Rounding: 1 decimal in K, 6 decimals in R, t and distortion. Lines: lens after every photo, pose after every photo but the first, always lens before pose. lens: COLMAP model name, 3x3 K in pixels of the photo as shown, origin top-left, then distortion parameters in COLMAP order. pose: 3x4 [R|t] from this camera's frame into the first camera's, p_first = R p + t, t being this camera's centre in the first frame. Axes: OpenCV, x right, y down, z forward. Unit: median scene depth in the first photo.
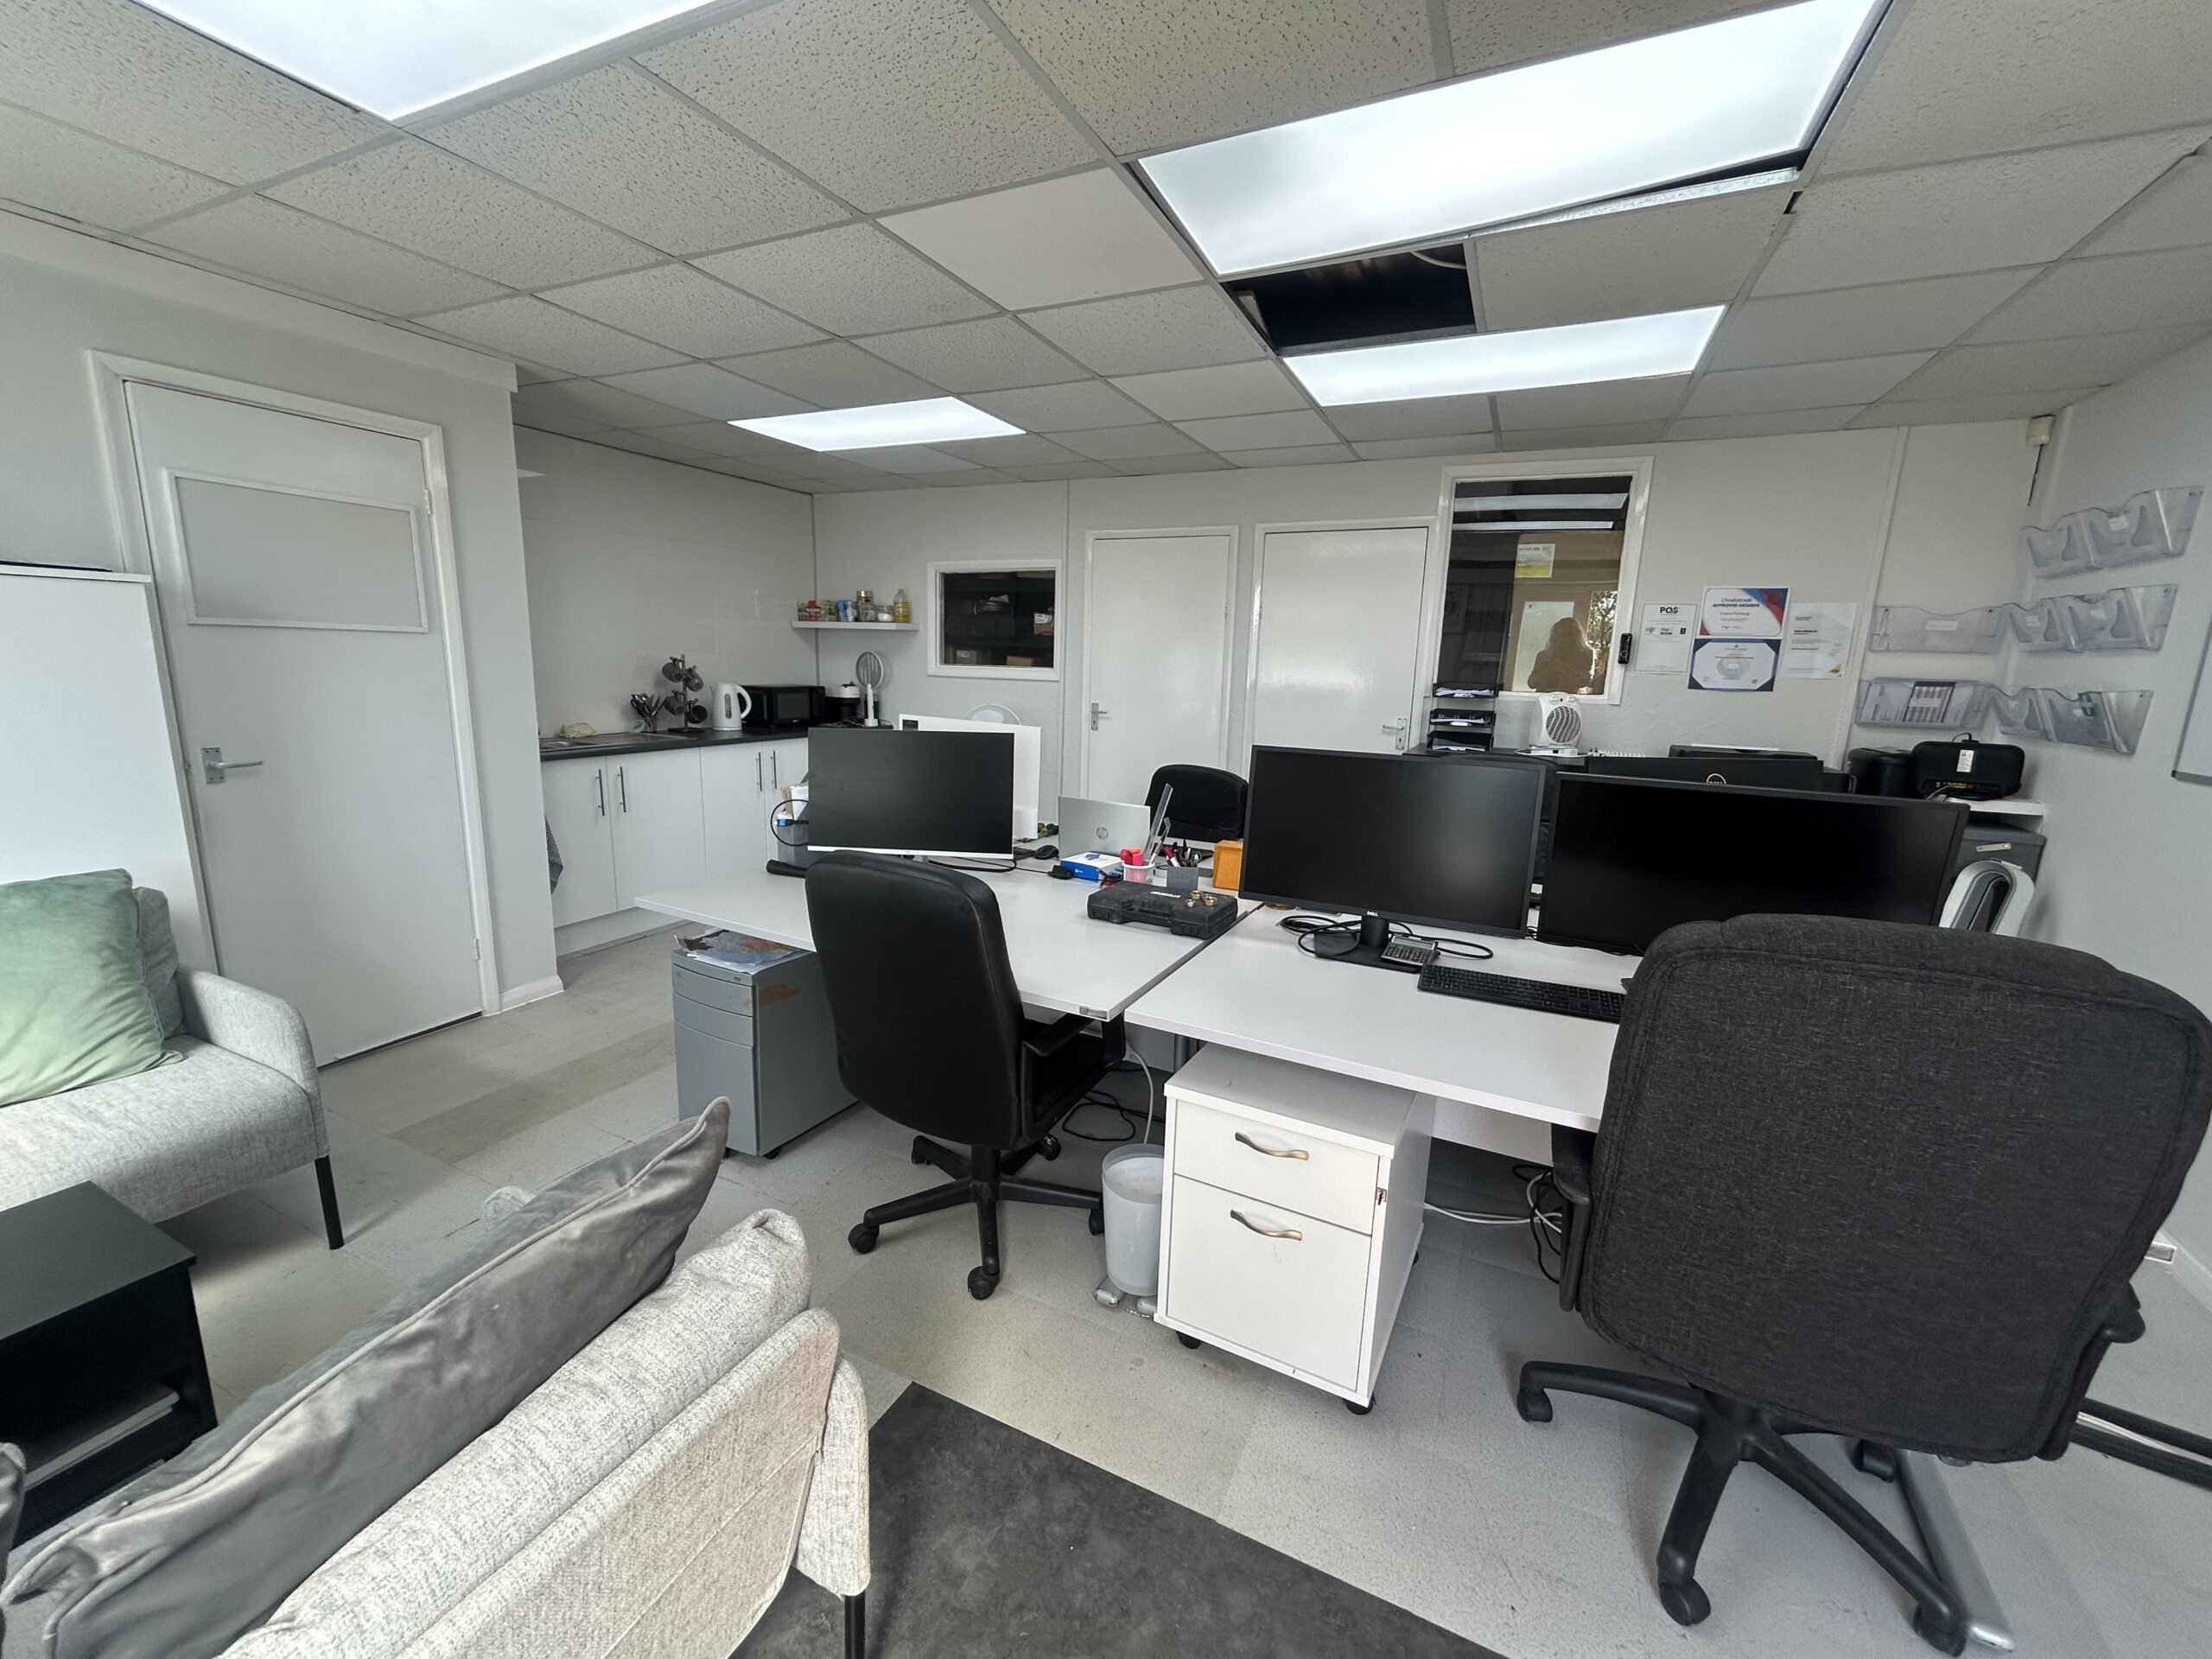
lens RADIAL K [[895.0, 0, 1099.1], [0, 895.0, 832.1], [0, 0, 1]] dist [-0.000615, 0.000788]
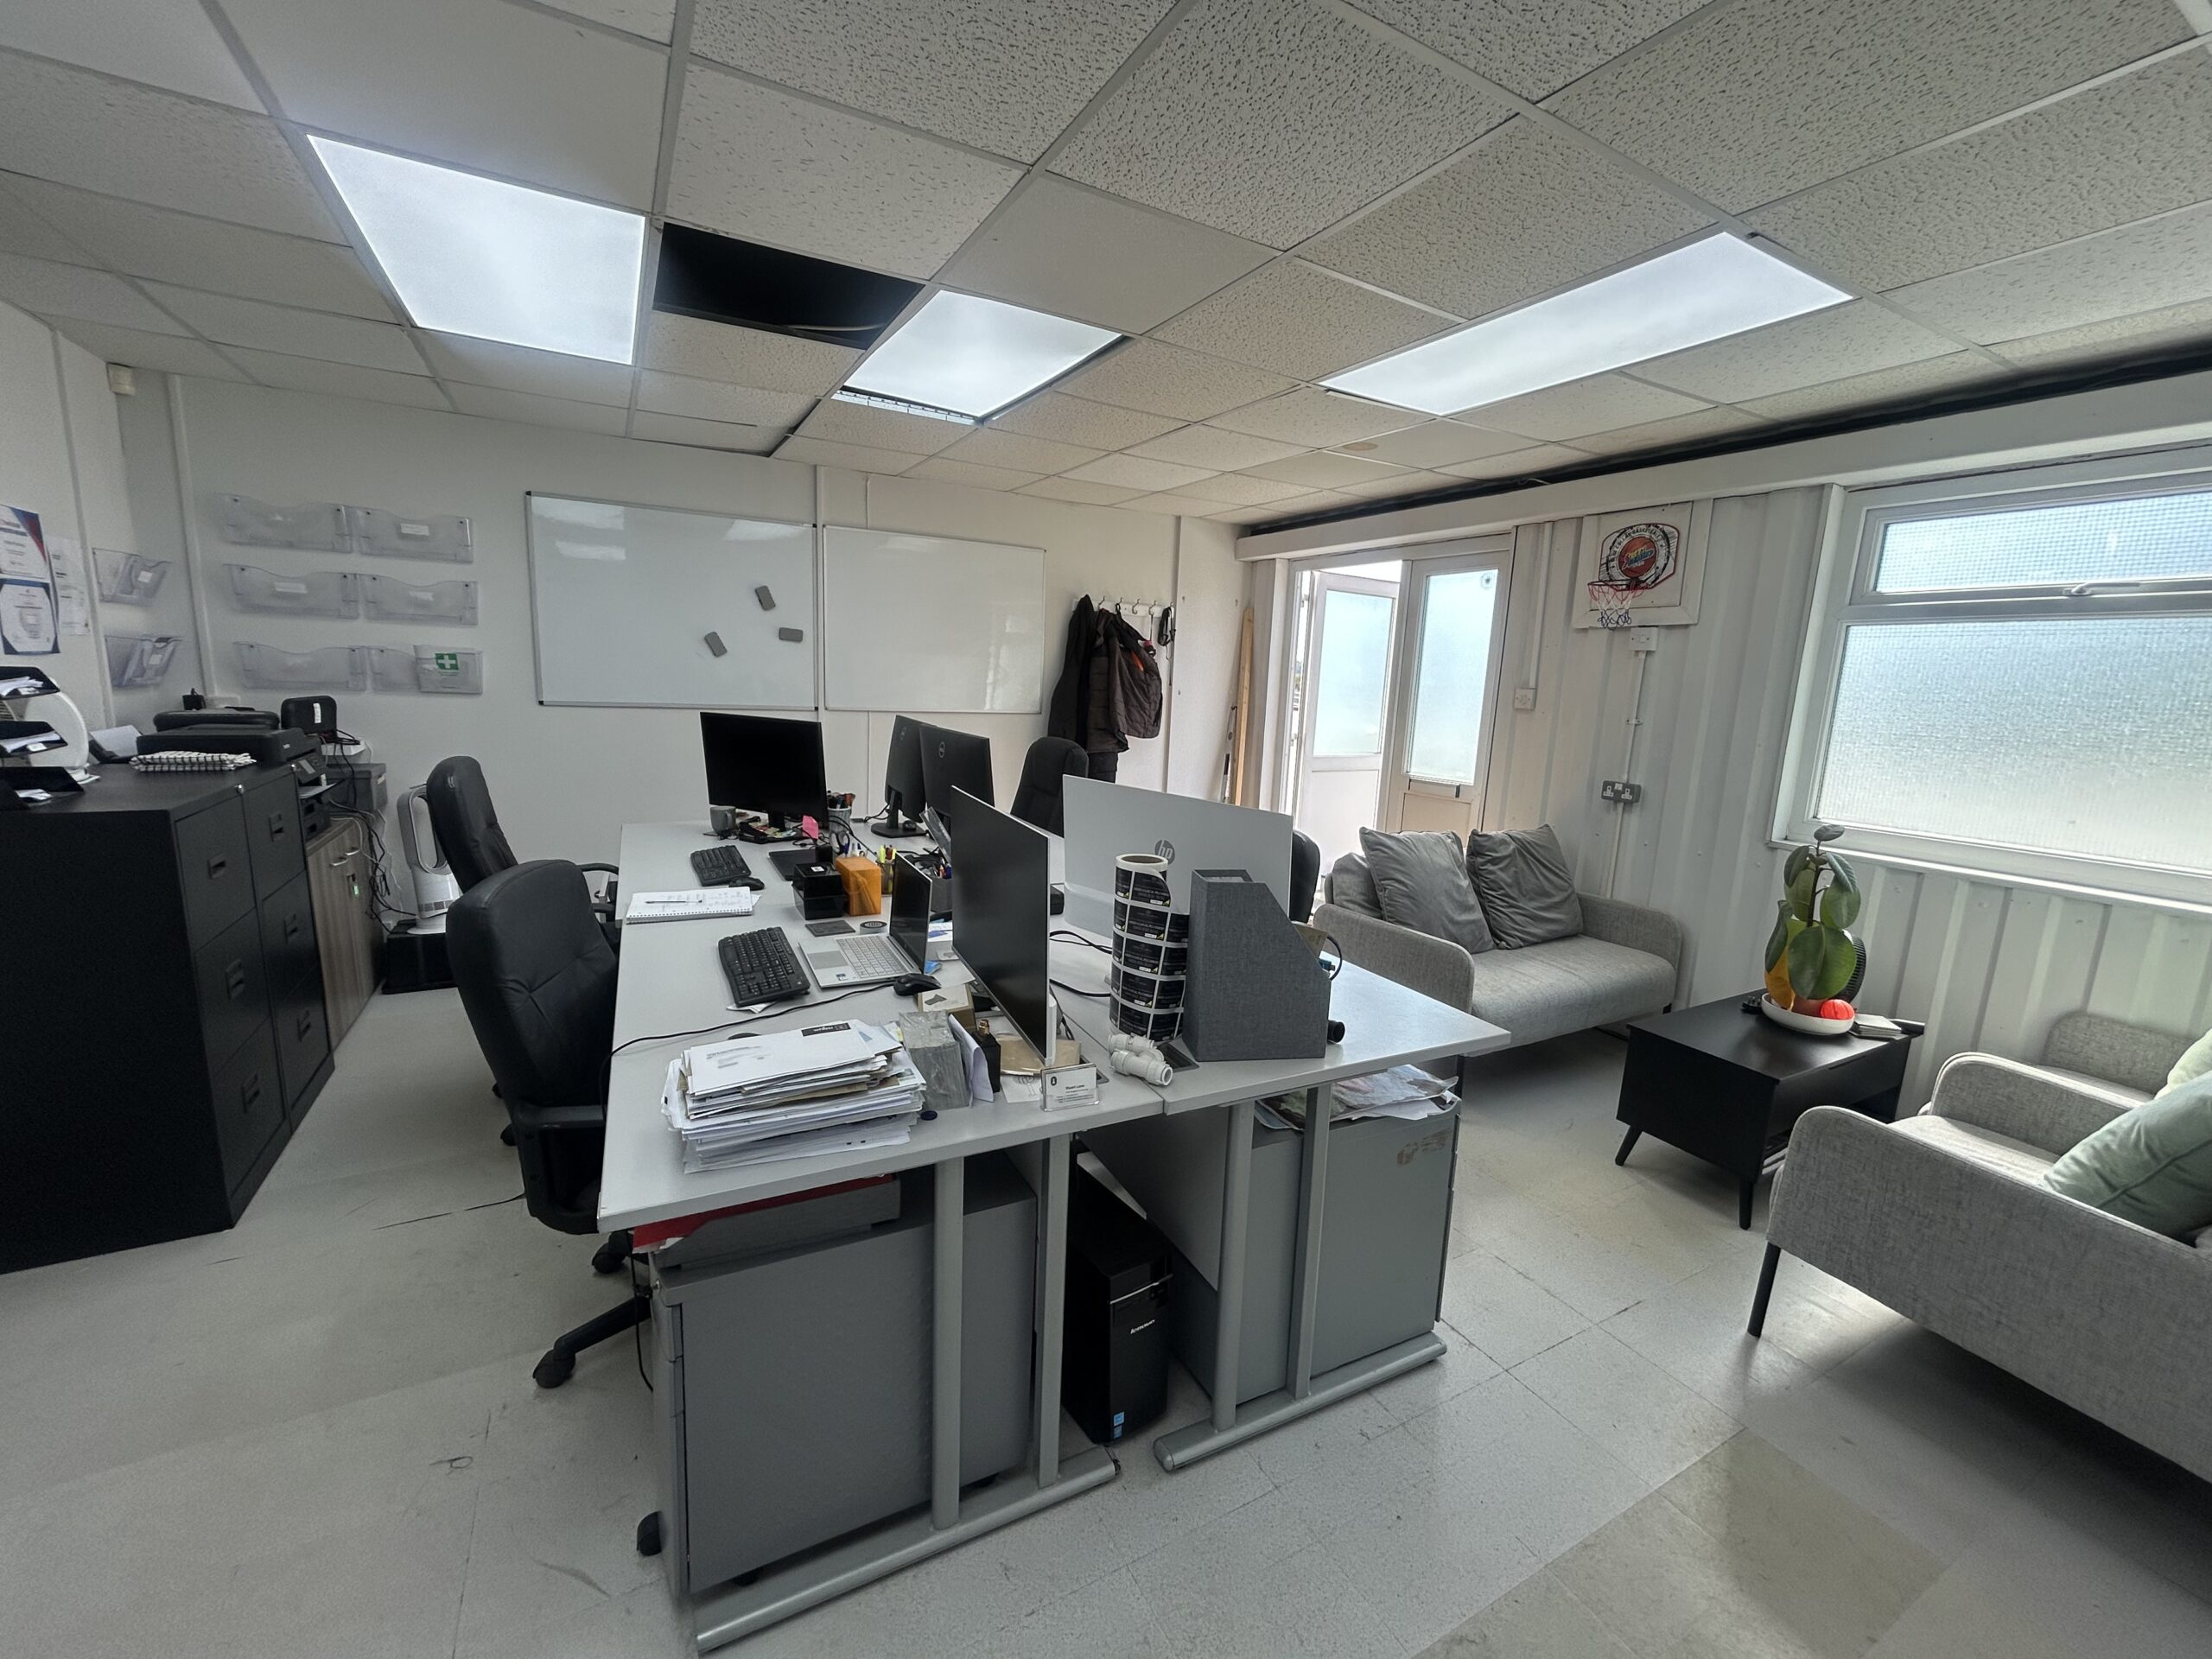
lens RADIAL K [[895.0, 0, 1099.2], [0, 895.0, 831.2], [0, 0, 1]] dist [-0.000615, 0.000788]
pose [[-0.813305, -0.164807, 0.558009, -0.528654], [0.046700, 0.937461, 0.344943, -0.308874], [-0.579960, 0.306602, -0.754746, 1.449178]]
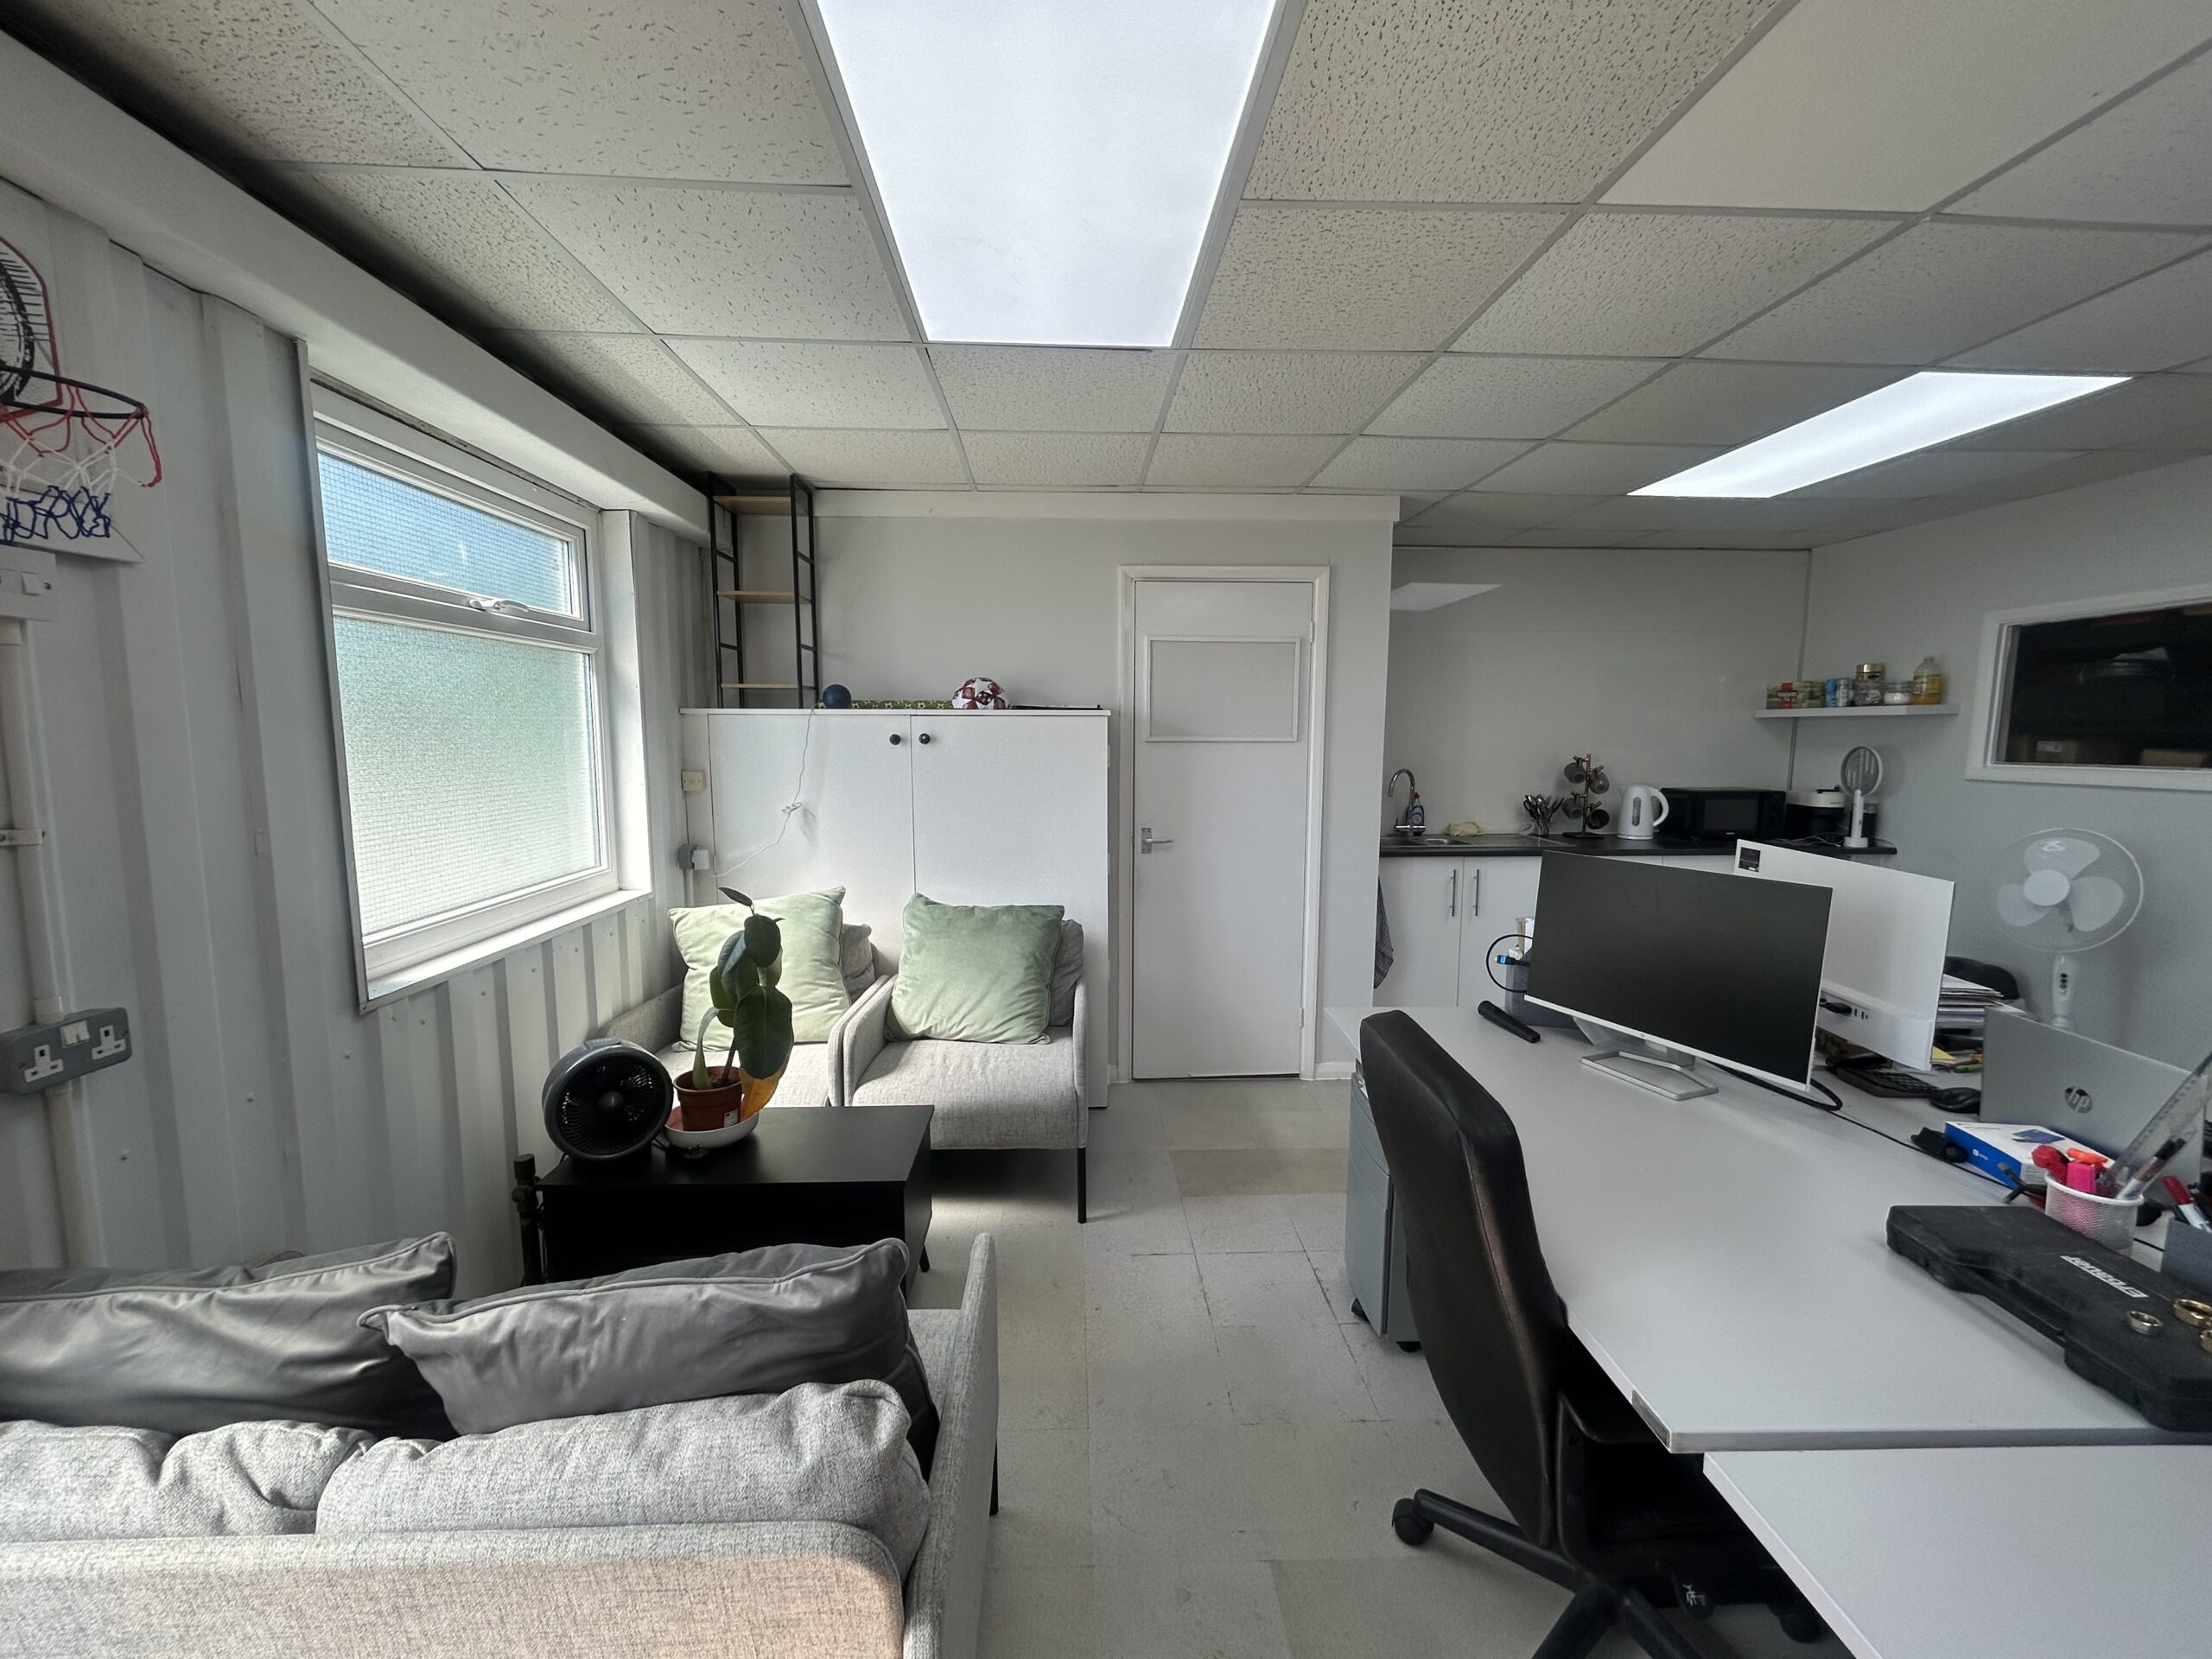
lens RADIAL K [[895.0, 0, 1099.2], [0, 895.0, 830.4], [0, 0, 1]] dist [-0.000615, 0.000788]
pose [[0.473534, 0.066605, -0.878254, 0.179190], [-0.156294, 0.987666, -0.009367, -0.058761], [0.866798, 0.141701, 0.478103, 0.241923]]
